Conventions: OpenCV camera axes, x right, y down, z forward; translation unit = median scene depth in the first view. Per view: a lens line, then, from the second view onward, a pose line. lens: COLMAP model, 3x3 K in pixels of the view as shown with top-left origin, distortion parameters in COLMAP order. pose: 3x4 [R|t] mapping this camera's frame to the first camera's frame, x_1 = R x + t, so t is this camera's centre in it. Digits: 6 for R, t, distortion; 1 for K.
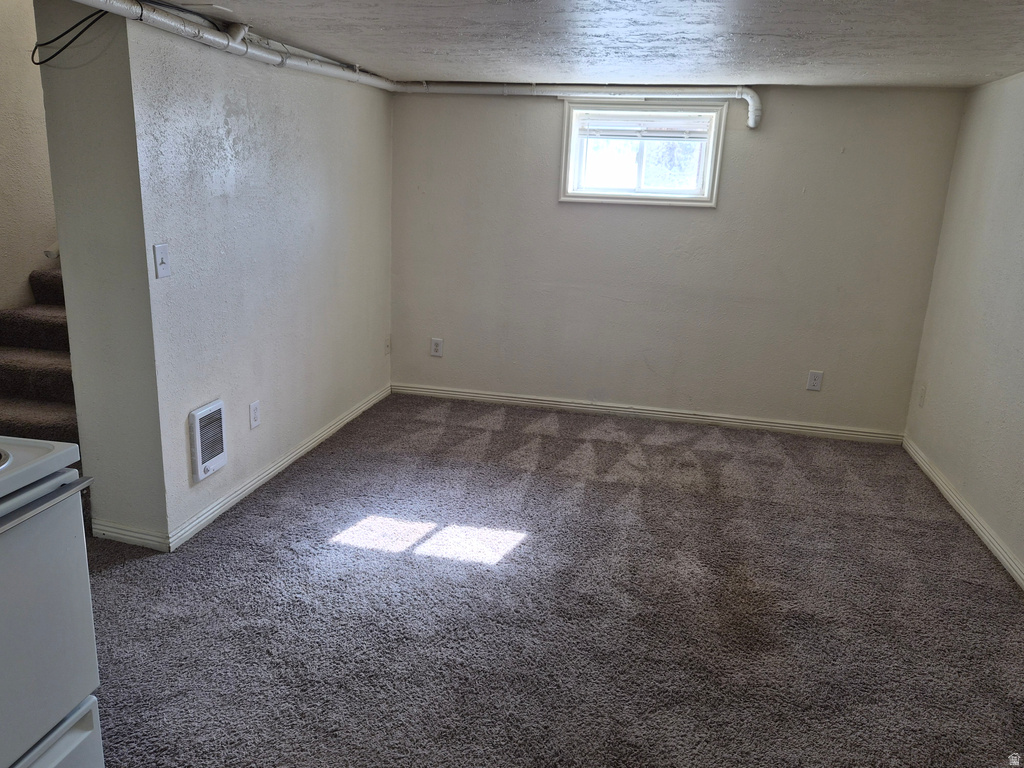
lens RADIAL K [[753.9, 0, 509.7], [0, 753.9, 378.8], [0, 0, 1]] dist [0.031607, -0.009207]
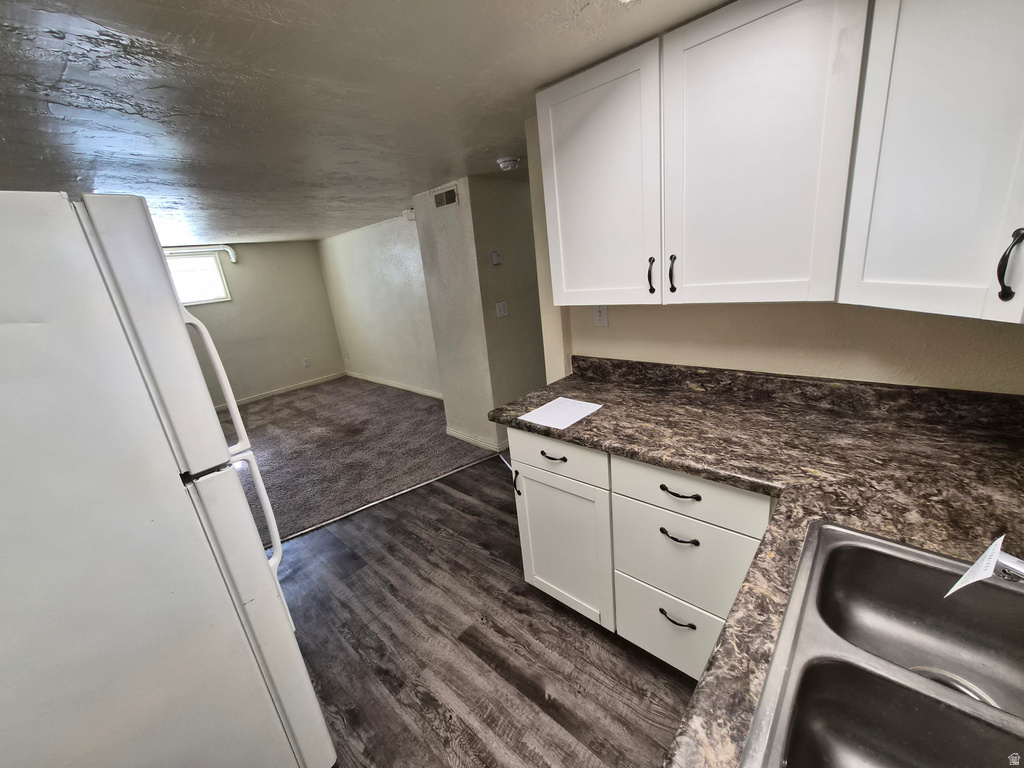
lens RADIAL K [[397.6, 0, 514.2], [0, 397.6, 384.2], [0, 0, 1]] dist [-0.000791, -0.000066]
pose [[0.474030, -0.346475, 0.809475, -0.454134], [0.342598, 0.919460, 0.192925, 0.066147], [-0.811124, 0.185872, 0.554554, -0.307231]]
